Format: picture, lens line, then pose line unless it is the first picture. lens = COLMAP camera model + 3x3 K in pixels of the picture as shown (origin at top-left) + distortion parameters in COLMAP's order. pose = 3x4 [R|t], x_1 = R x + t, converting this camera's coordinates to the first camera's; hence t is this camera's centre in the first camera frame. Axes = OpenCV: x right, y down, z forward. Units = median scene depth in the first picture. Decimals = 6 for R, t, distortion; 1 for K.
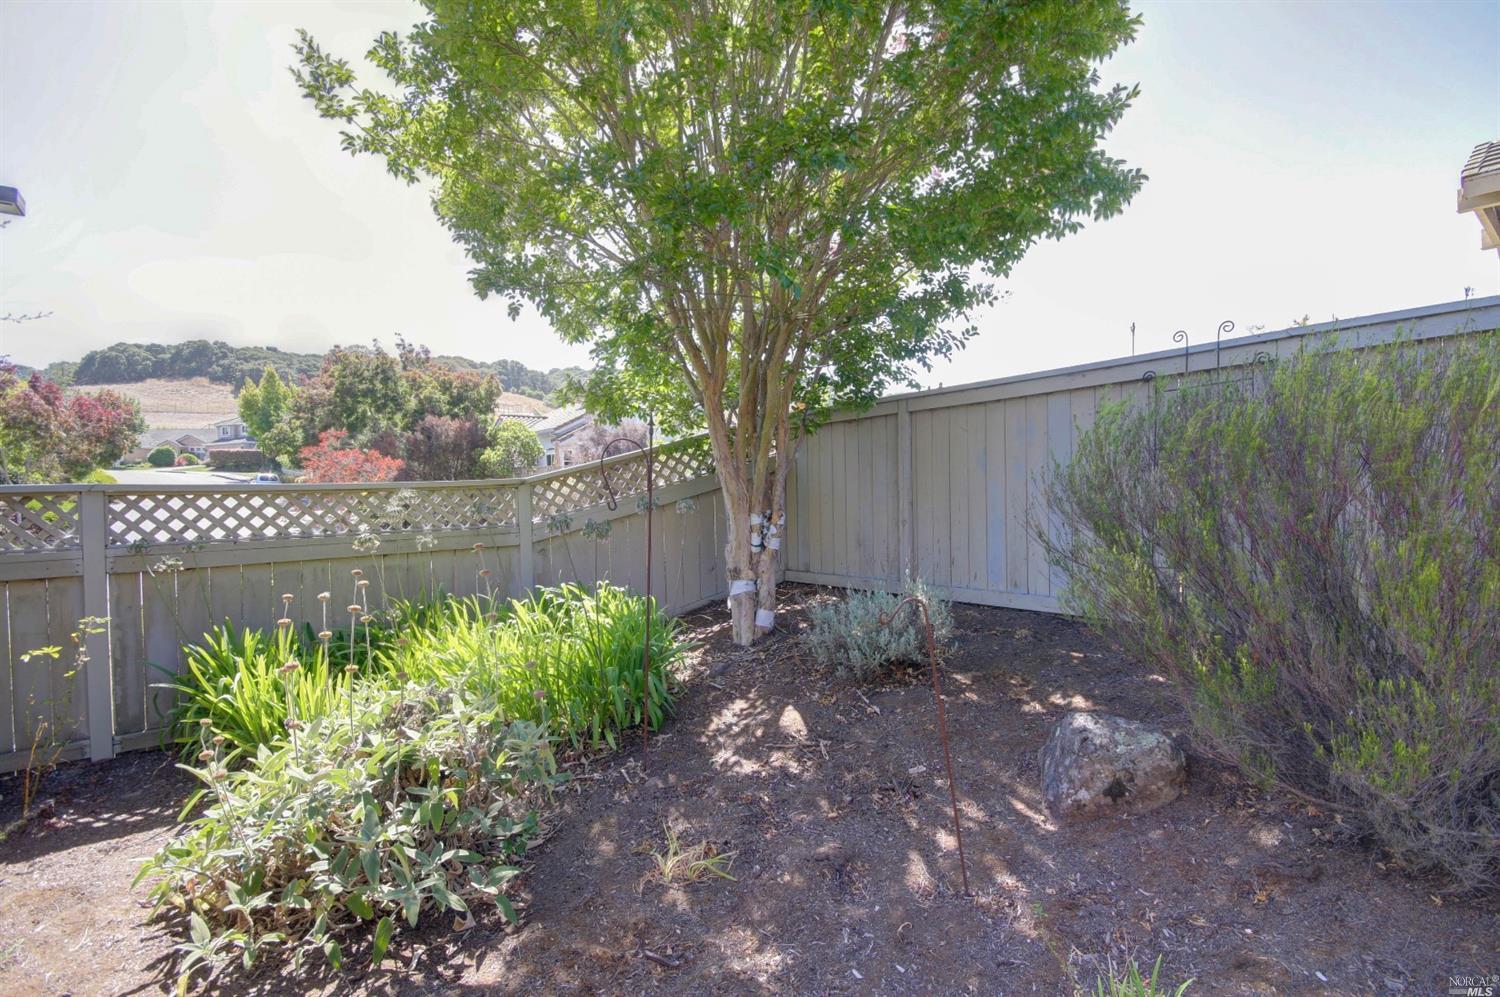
lens RADIAL K [[700.1, 0, 746.7], [0, 700.1, 500.5], [0, 0, 1]] dist [-0.000866, -0.003782]
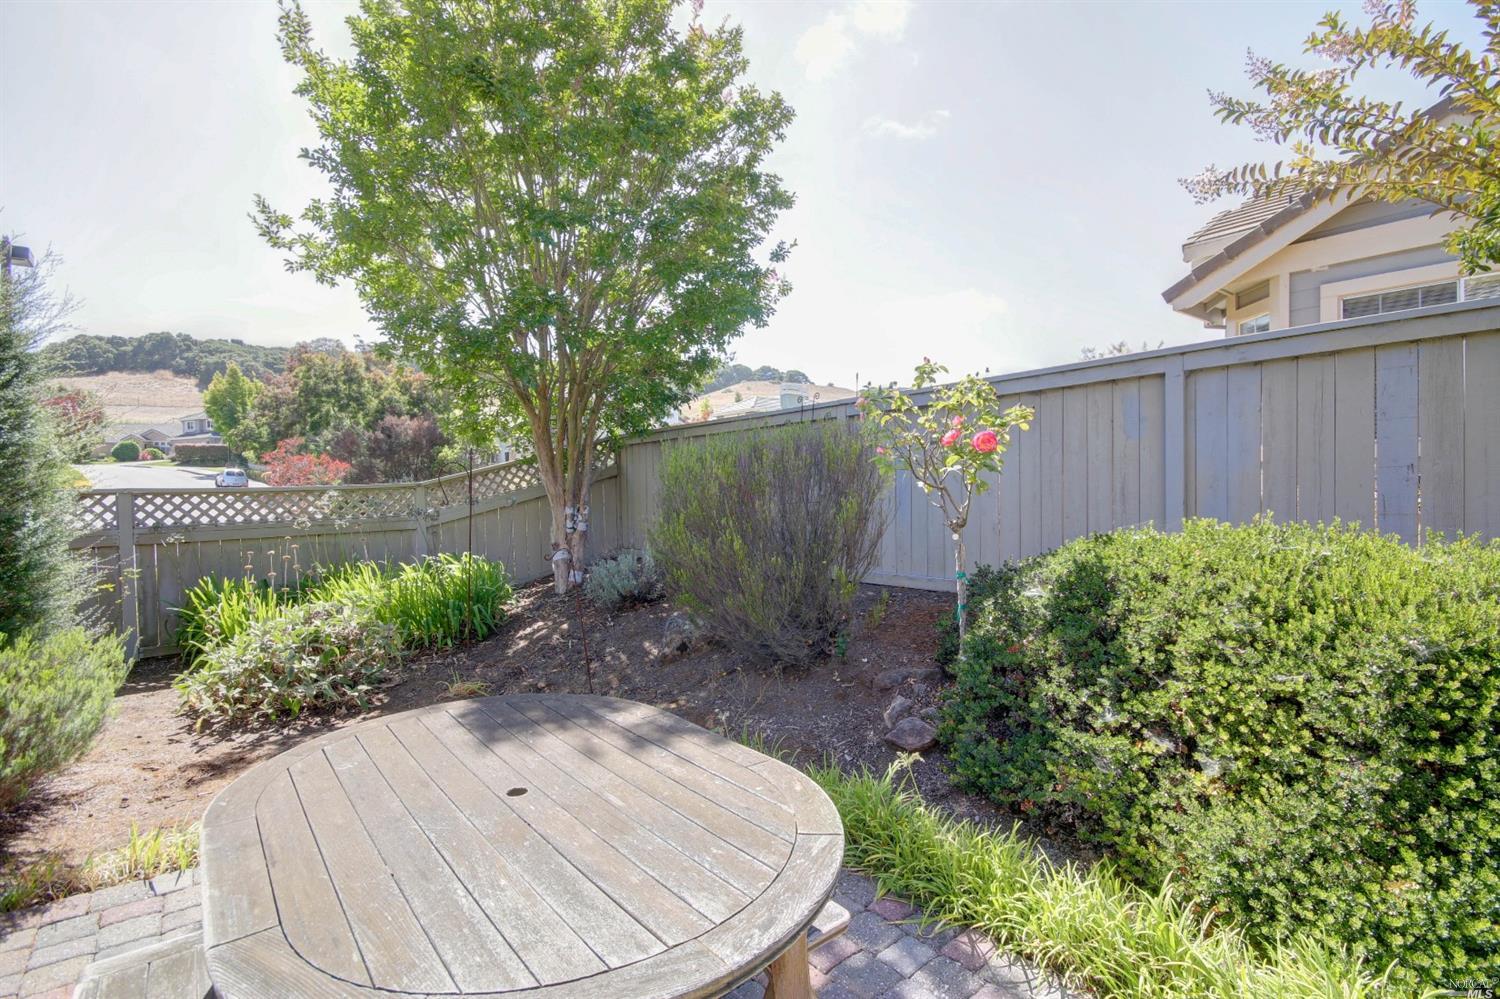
lens RADIAL K [[700.1, 0, 753.8], [0, 700.1, 502.3], [0, 0, 1]] dist [-0.000866, -0.003782]
pose [[0.999239, 0.000284, 0.038992, 0.350420], [-0.000724, 0.999936, 0.011278, -0.008292], [-0.038986, -0.011297, 0.999176, -0.522028]]
